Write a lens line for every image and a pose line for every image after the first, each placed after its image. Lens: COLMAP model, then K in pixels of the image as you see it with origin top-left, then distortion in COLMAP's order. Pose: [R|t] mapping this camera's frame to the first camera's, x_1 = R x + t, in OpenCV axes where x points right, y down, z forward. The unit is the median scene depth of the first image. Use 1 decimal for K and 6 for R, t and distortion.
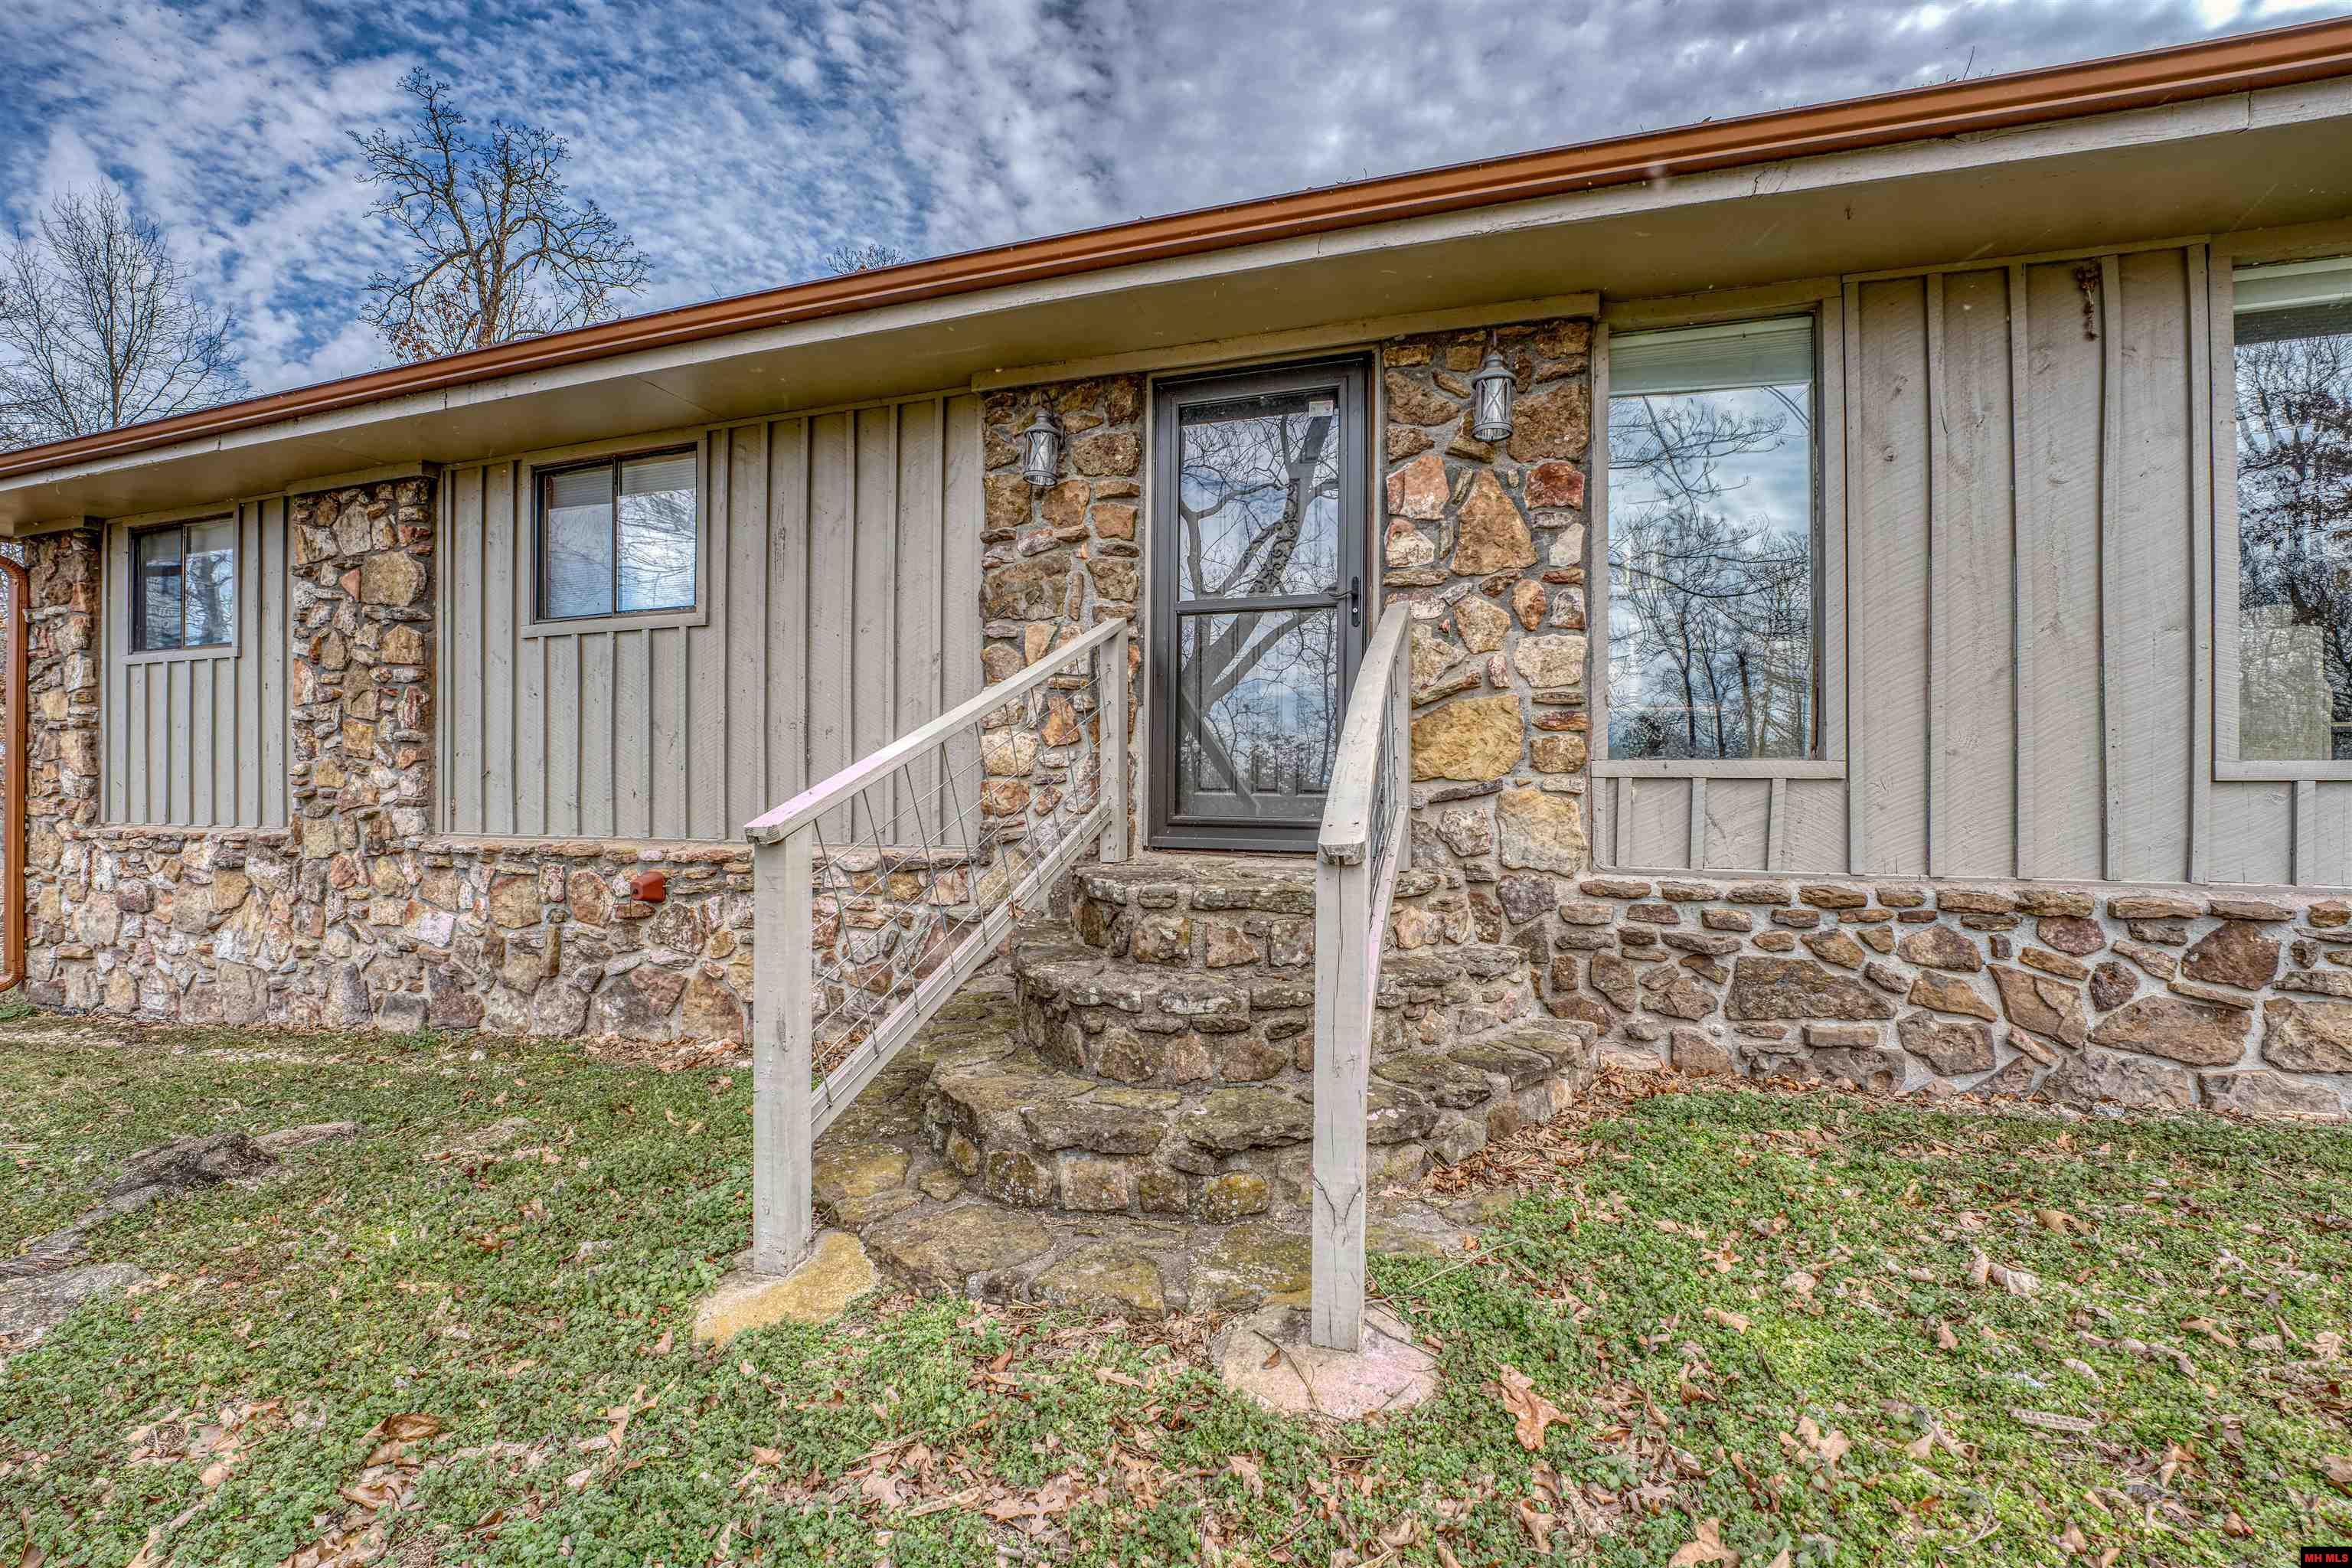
lens RADIAL K [[969.6, 0, 1162.4], [0, 969.6, 789.8], [0, 0, 1]] dist [-0.035038, 0.006110]
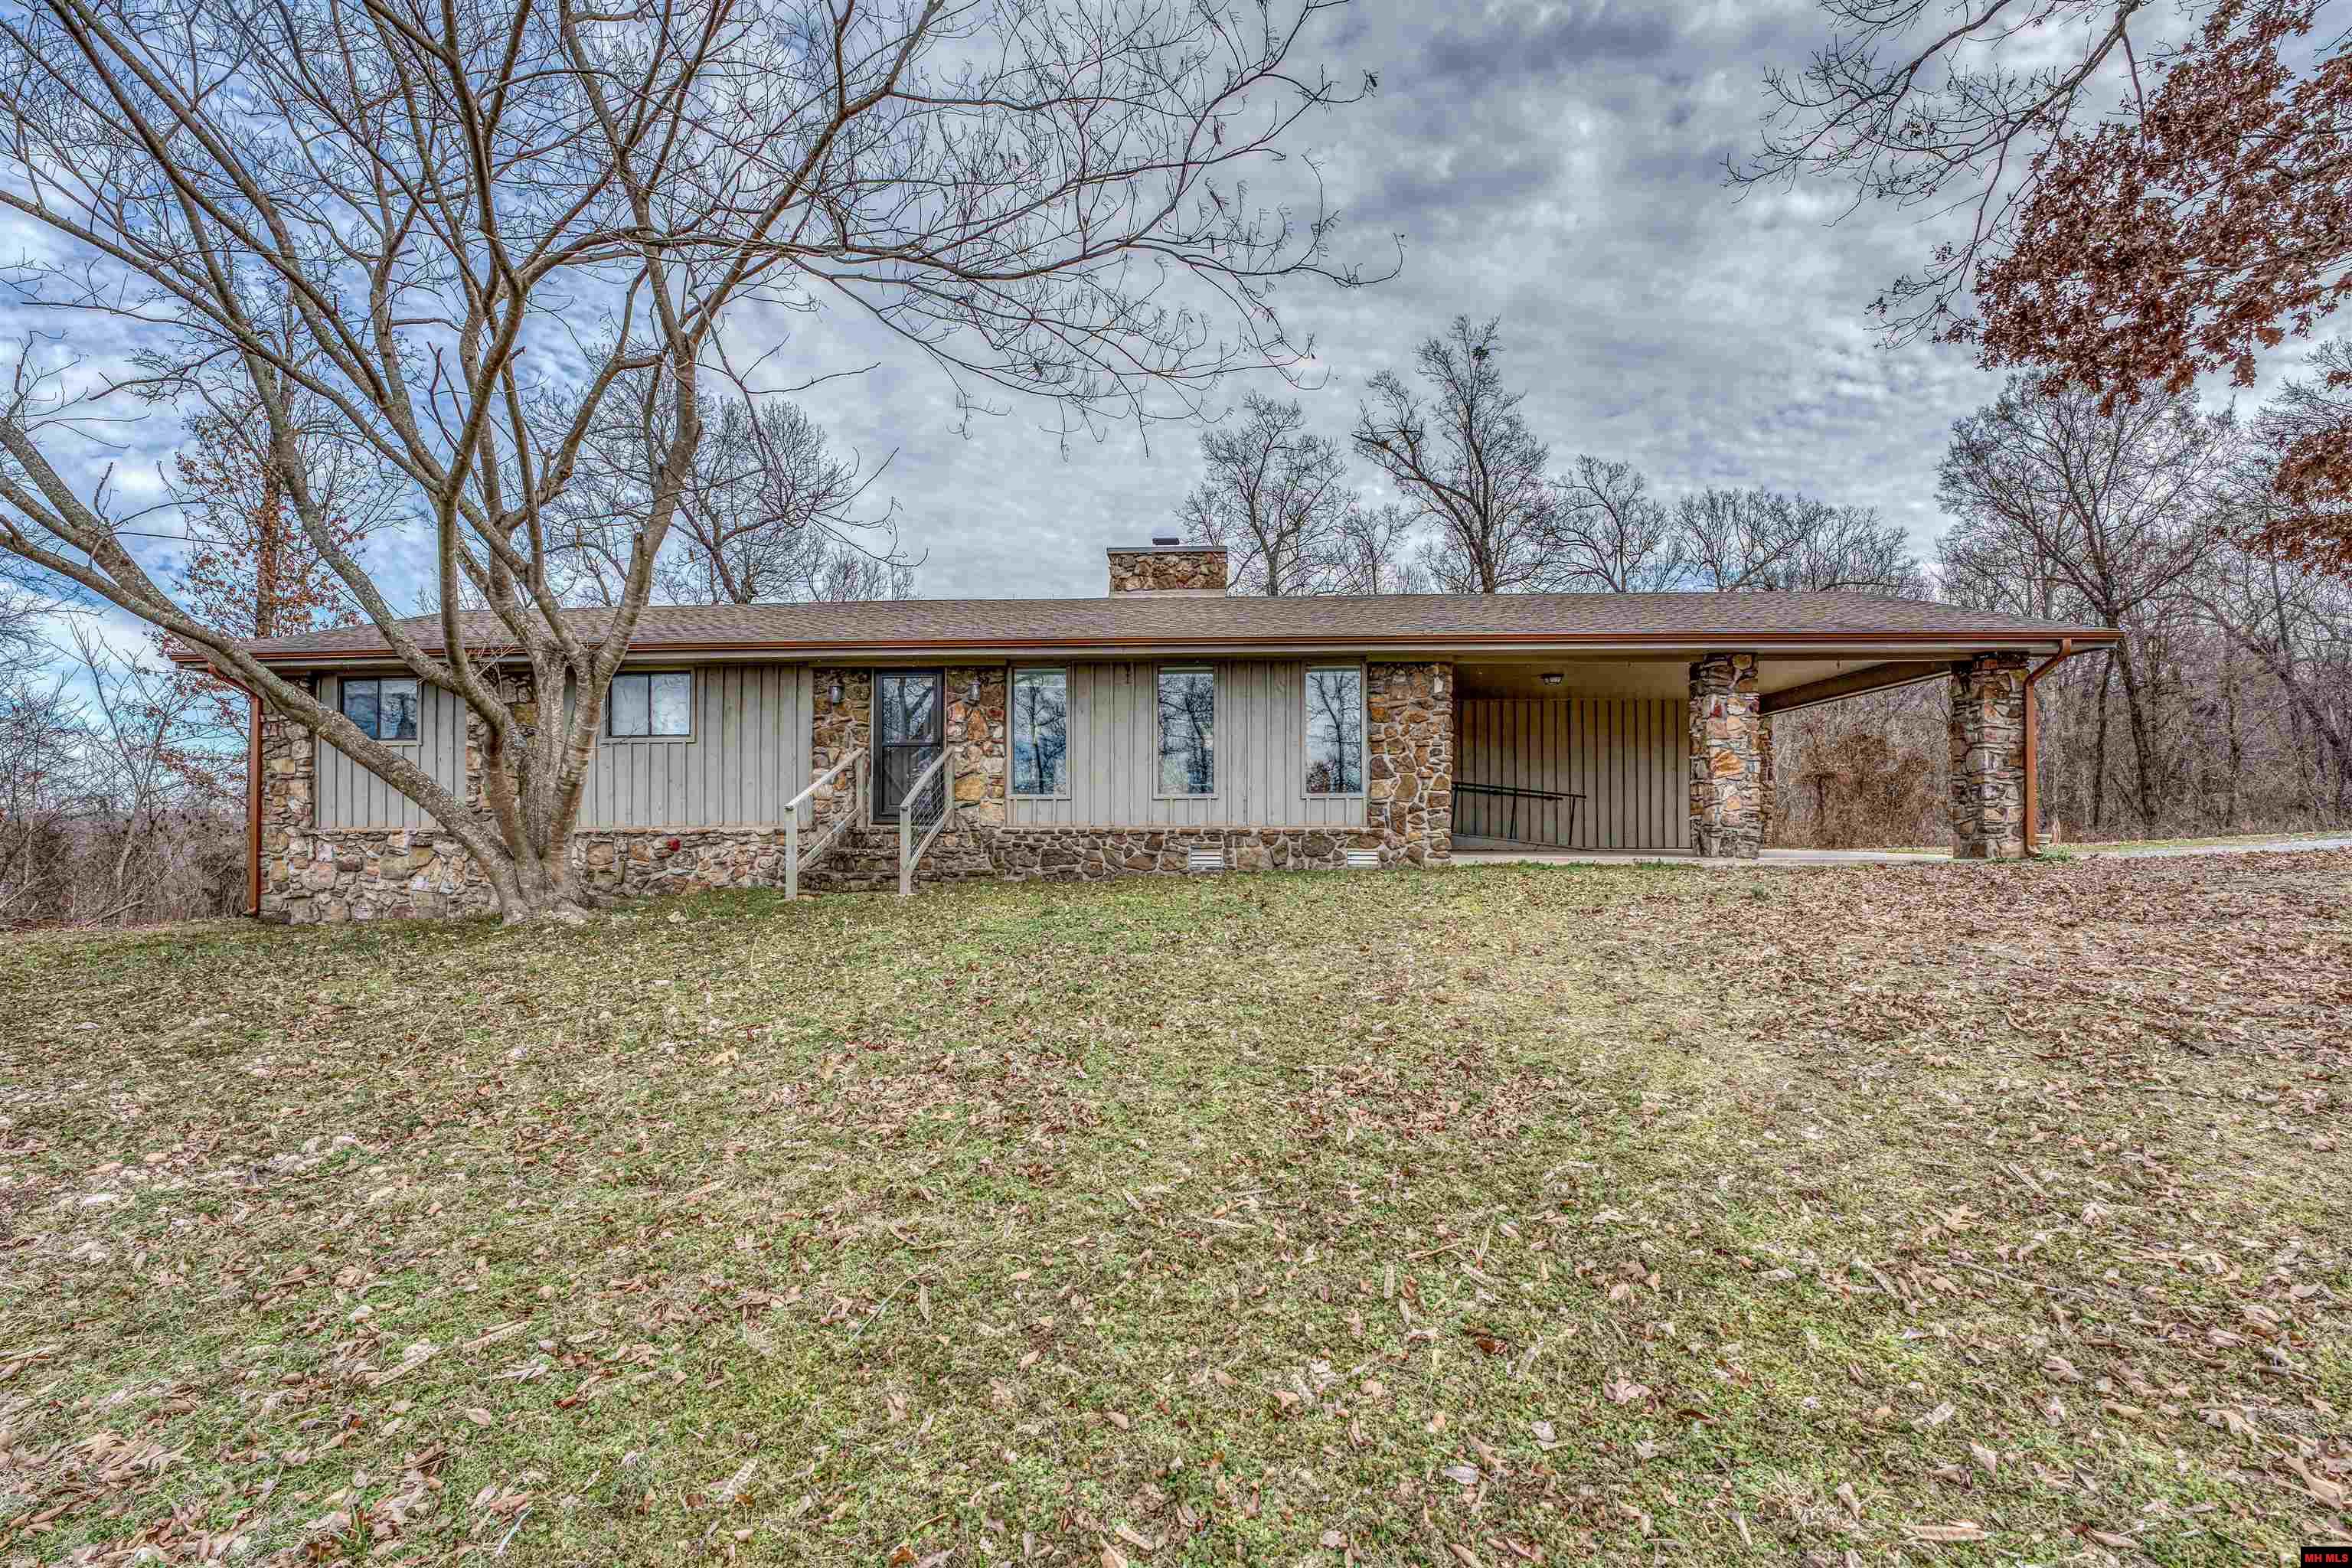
lens RADIAL K [[969.6, 0, 1162.4], [0, 969.6, 789.8], [0, 0, 1]] dist [-0.035038, 0.006110]
pose [[0.964184, 0.000207, 0.265236, 0.054350], [0.010064, 0.999251, -0.037363, 0.071427], [-0.265045, 0.038694, 0.963459, -2.006241]]
